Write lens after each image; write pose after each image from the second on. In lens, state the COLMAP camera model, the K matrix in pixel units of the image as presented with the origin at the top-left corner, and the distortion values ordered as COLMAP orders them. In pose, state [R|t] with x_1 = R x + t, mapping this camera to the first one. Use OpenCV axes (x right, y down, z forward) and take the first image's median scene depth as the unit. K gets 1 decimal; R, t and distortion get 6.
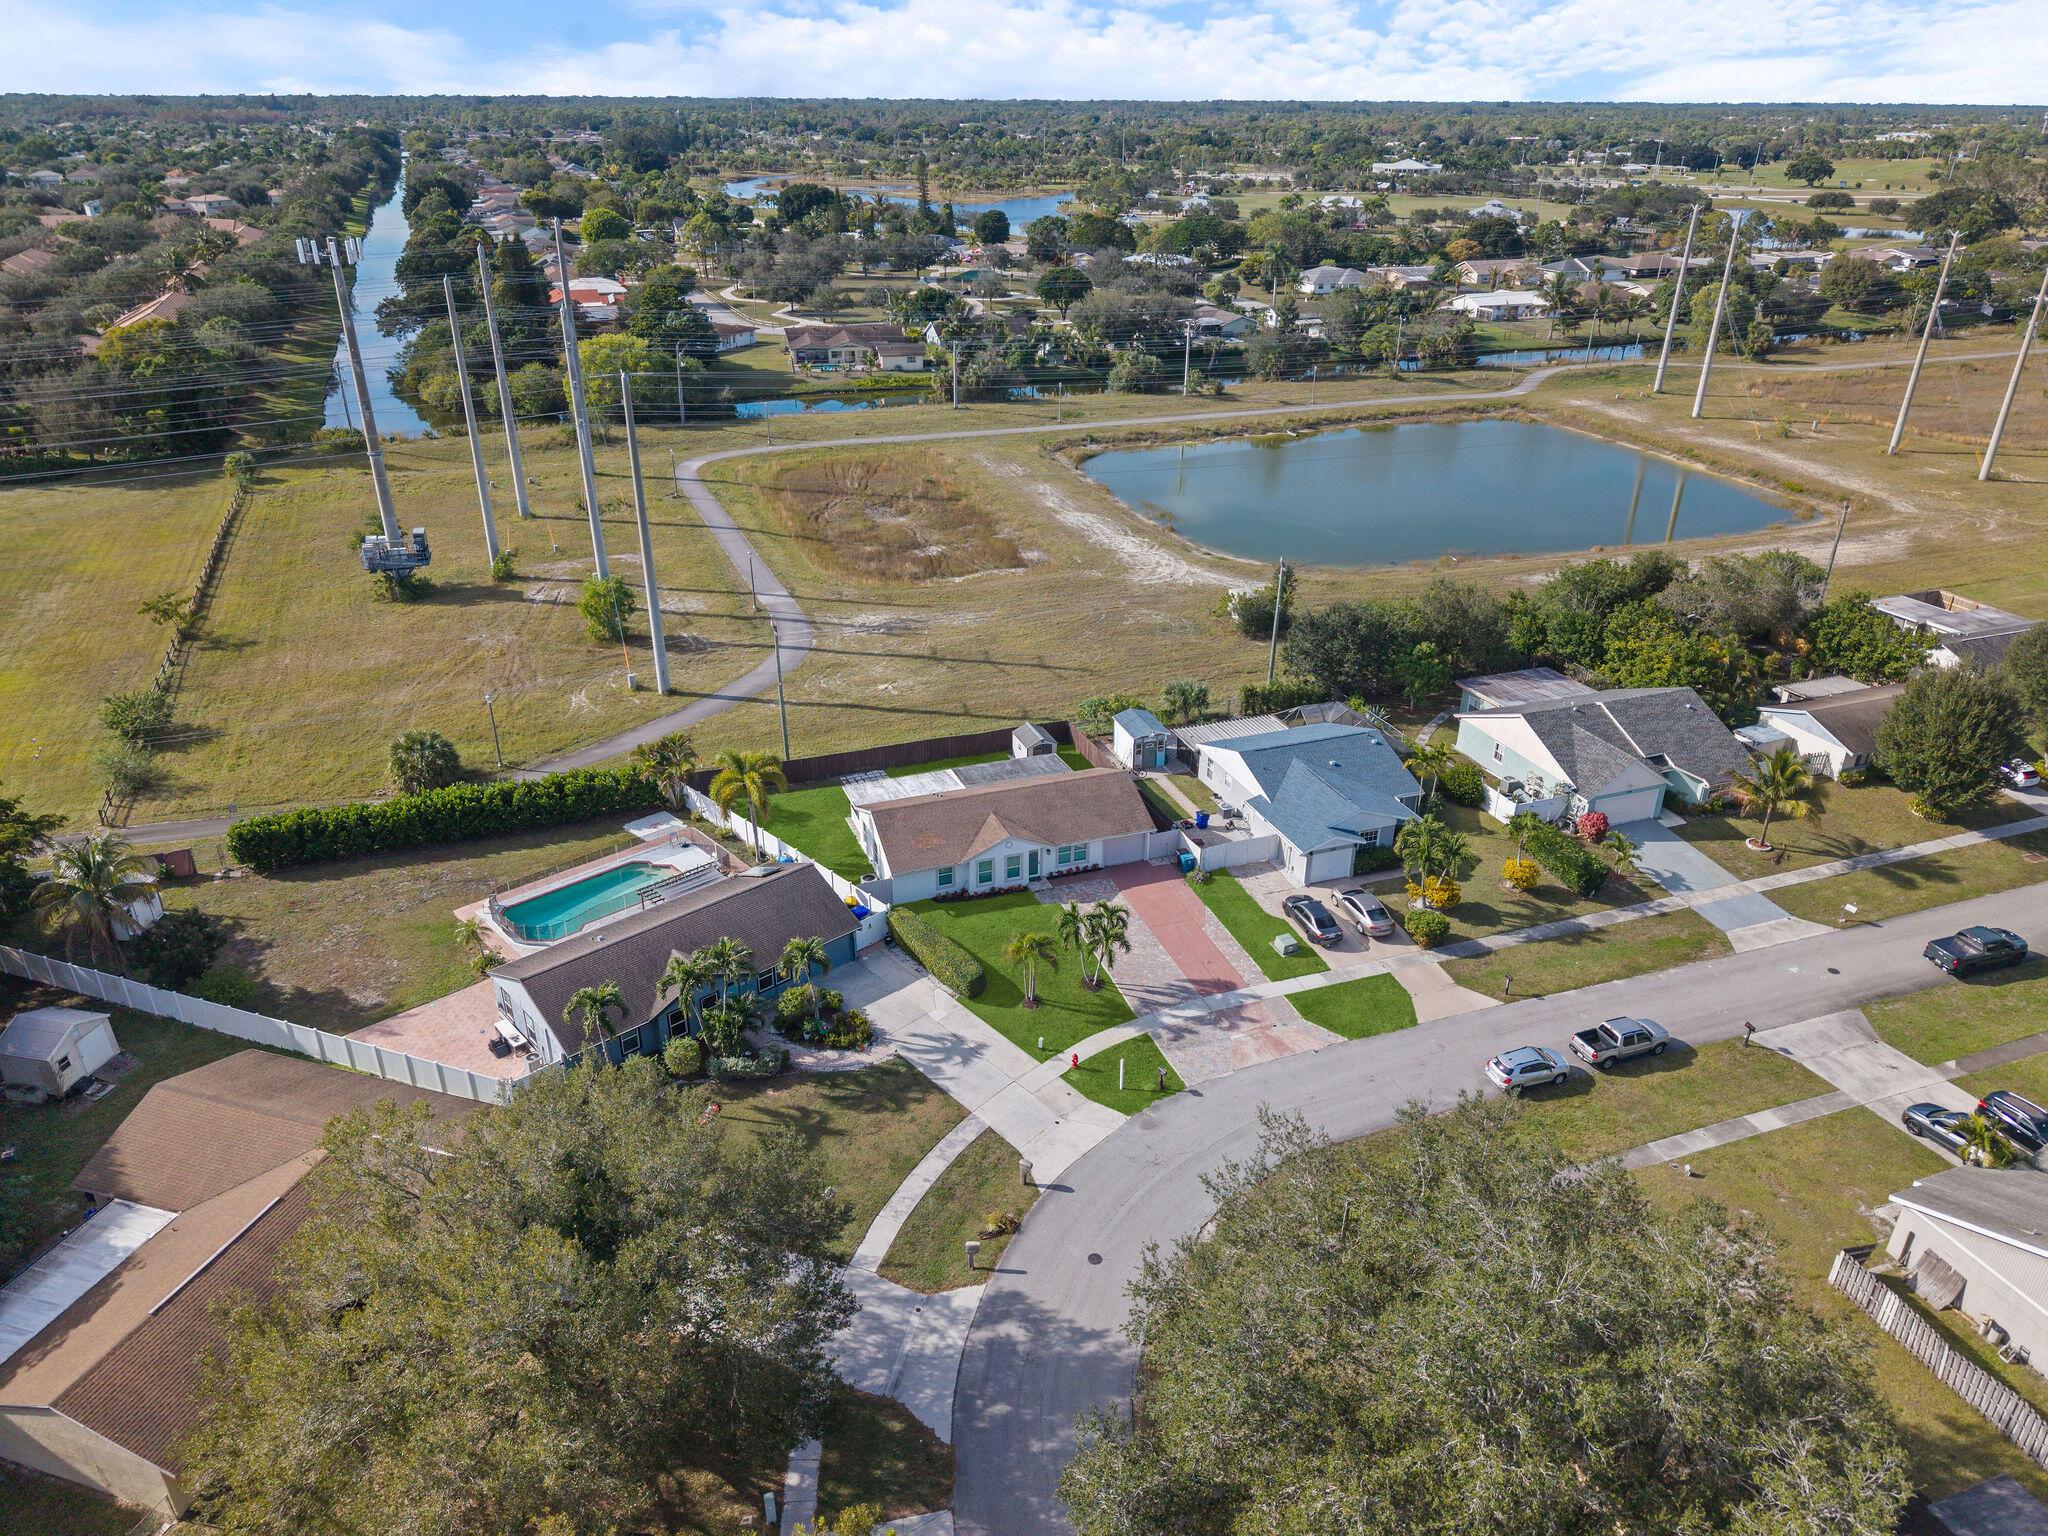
lens RADIAL K [[1396.2, 0, 1026.3], [0, 1396.2, 752.7], [0, 0, 1]] dist [0.016646, -0.003127]
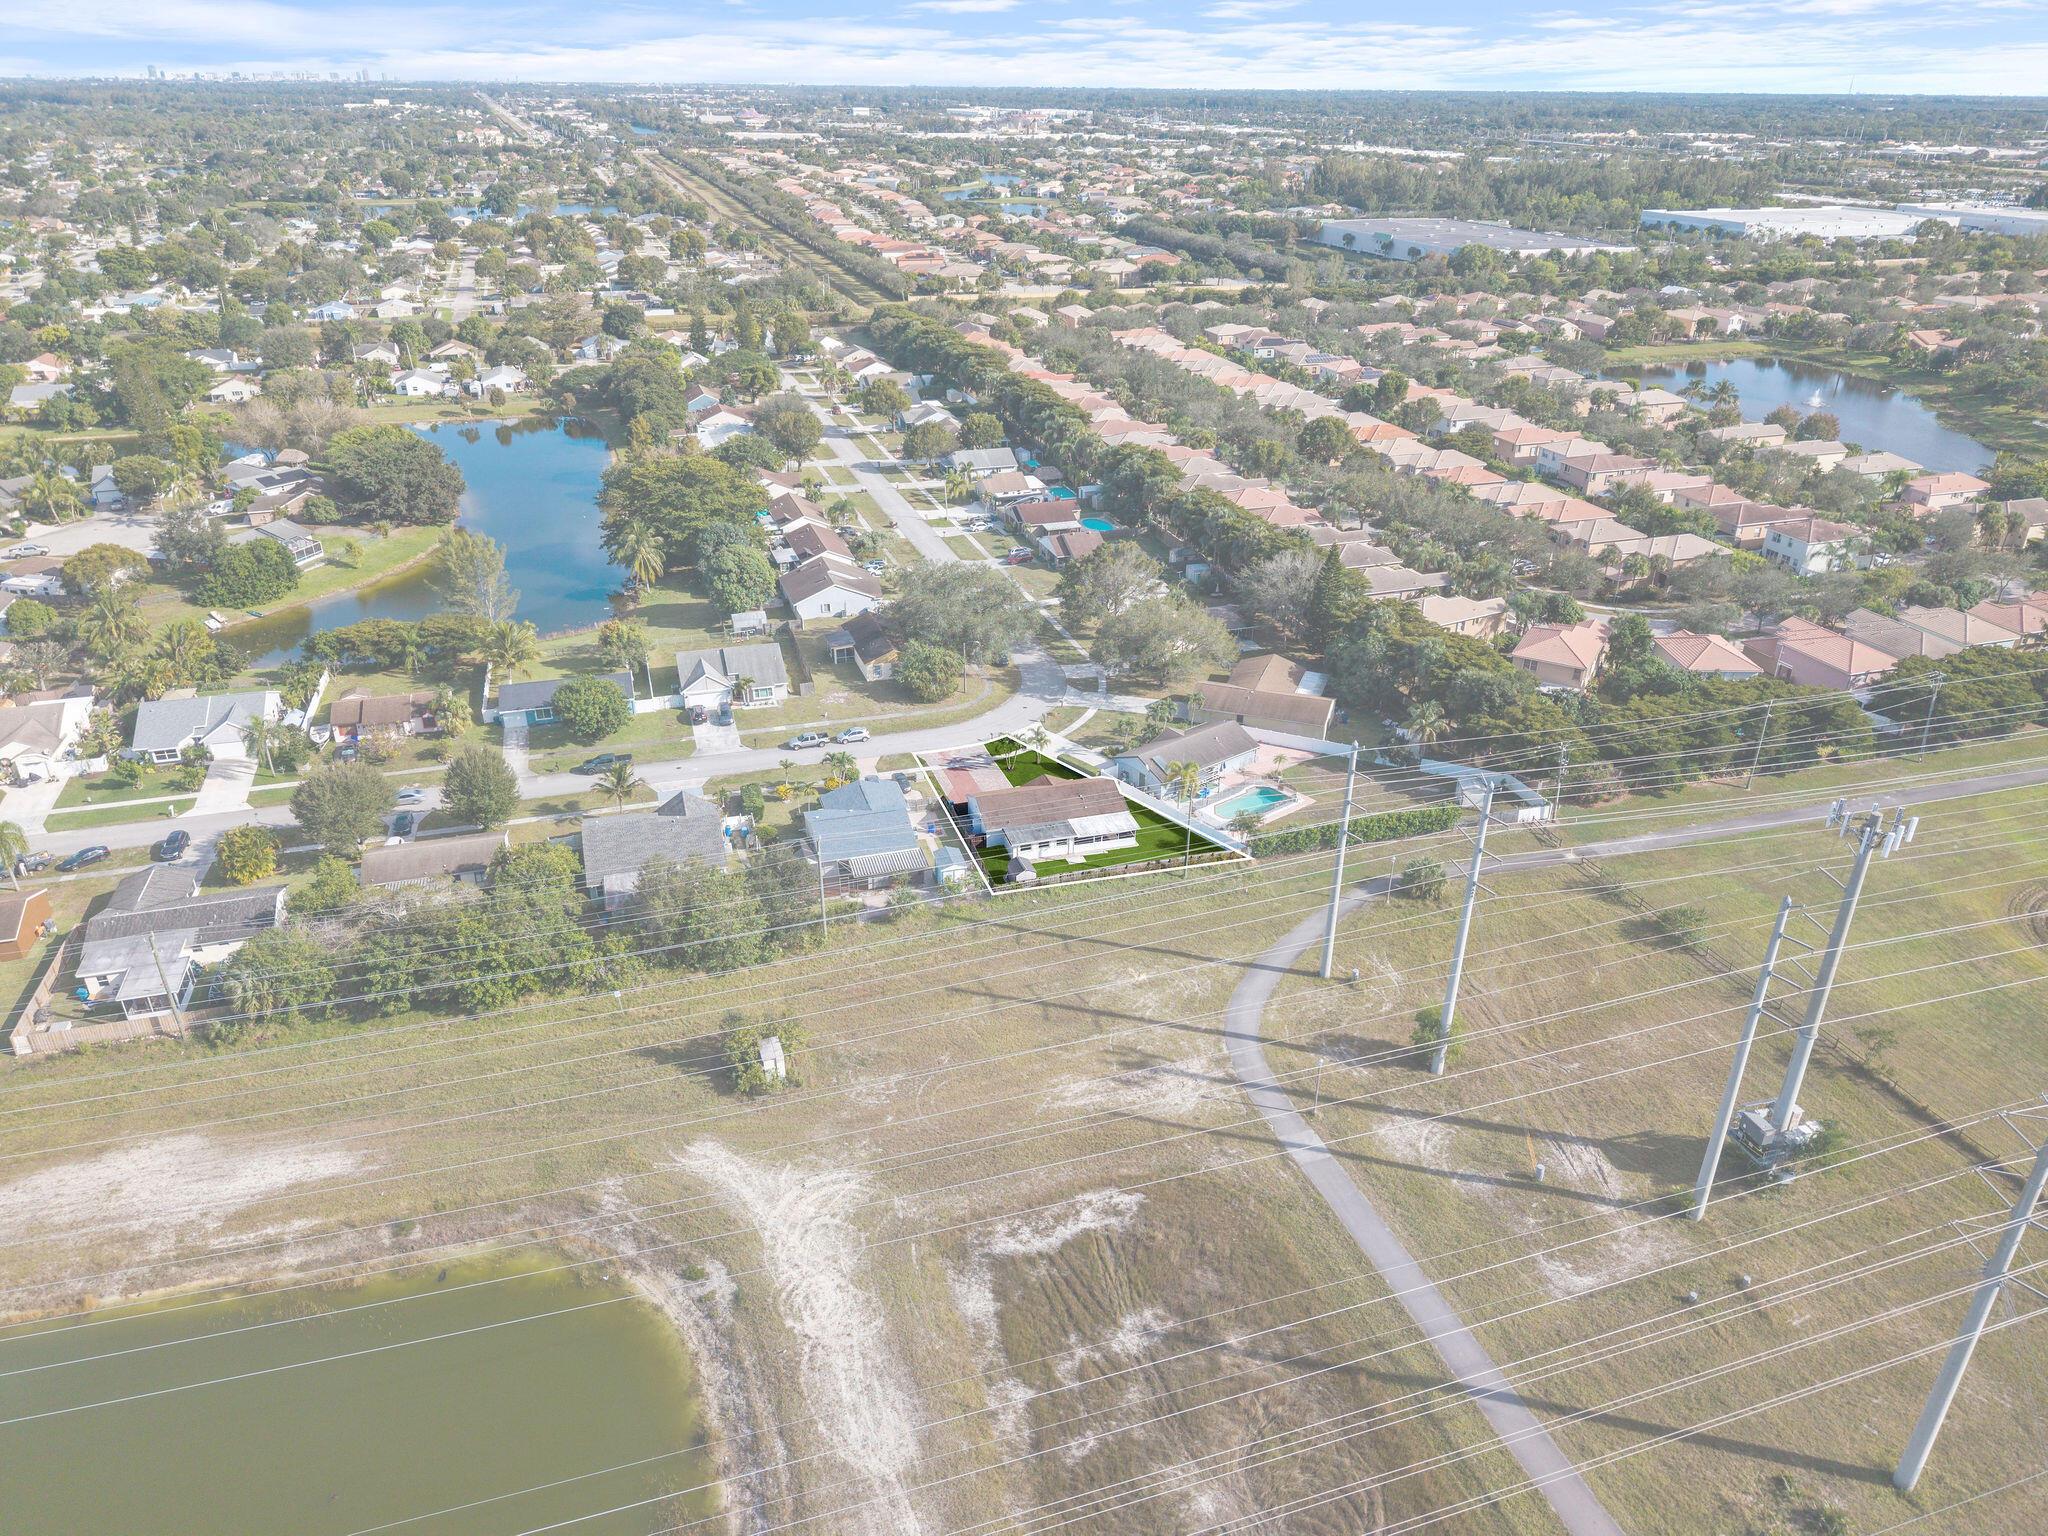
lens RADIAL K [[1396.2, 0, 1026.3], [0, 1396.2, 752.7], [0, 0, 1]] dist [0.016646, -0.003127]
pose [[-0.998588, -0.034943, 0.040008, -0.061900], [0.008914, 0.632250, 0.774713, -1.413917], [-0.052366, 0.773976, -0.631046, 2.103947]]
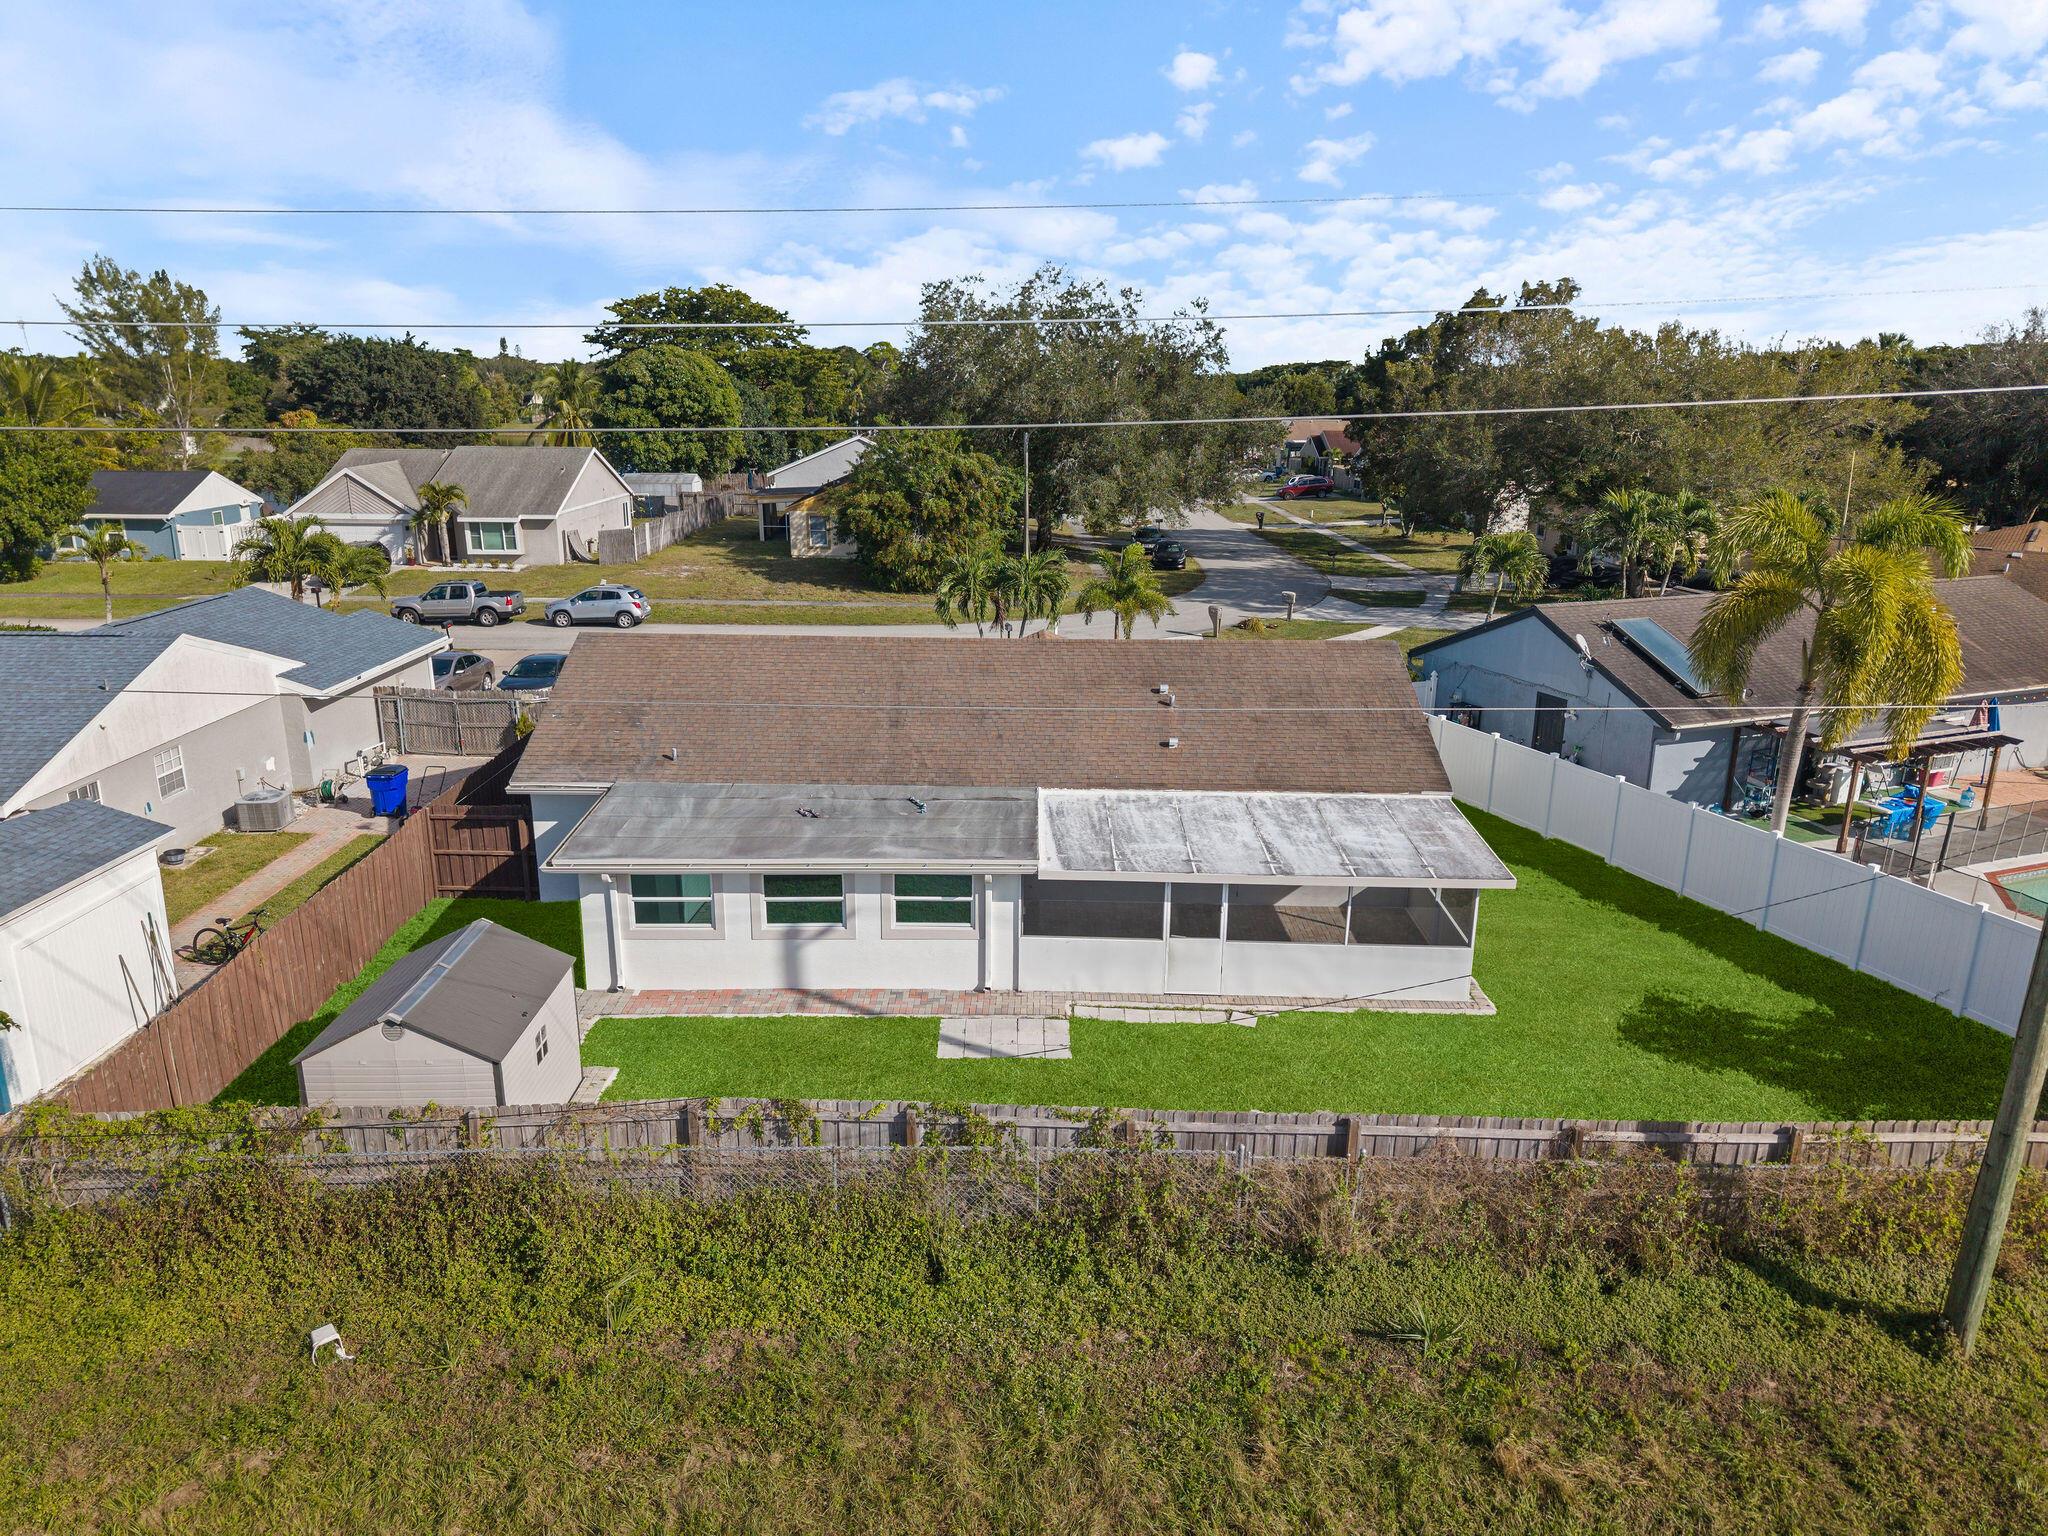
lens RADIAL K [[1376.7, 0, 1015.3], [0, 1376.7, 776.6], [0, 0, 1]] dist [0.005754, 0.000418]
pose [[-0.936574, -0.104891, 0.334405, -0.134930], [0.141981, 0.758802, 0.635657, -0.153133], [-0.320422, 0.642819, -0.695782, 1.233182]]
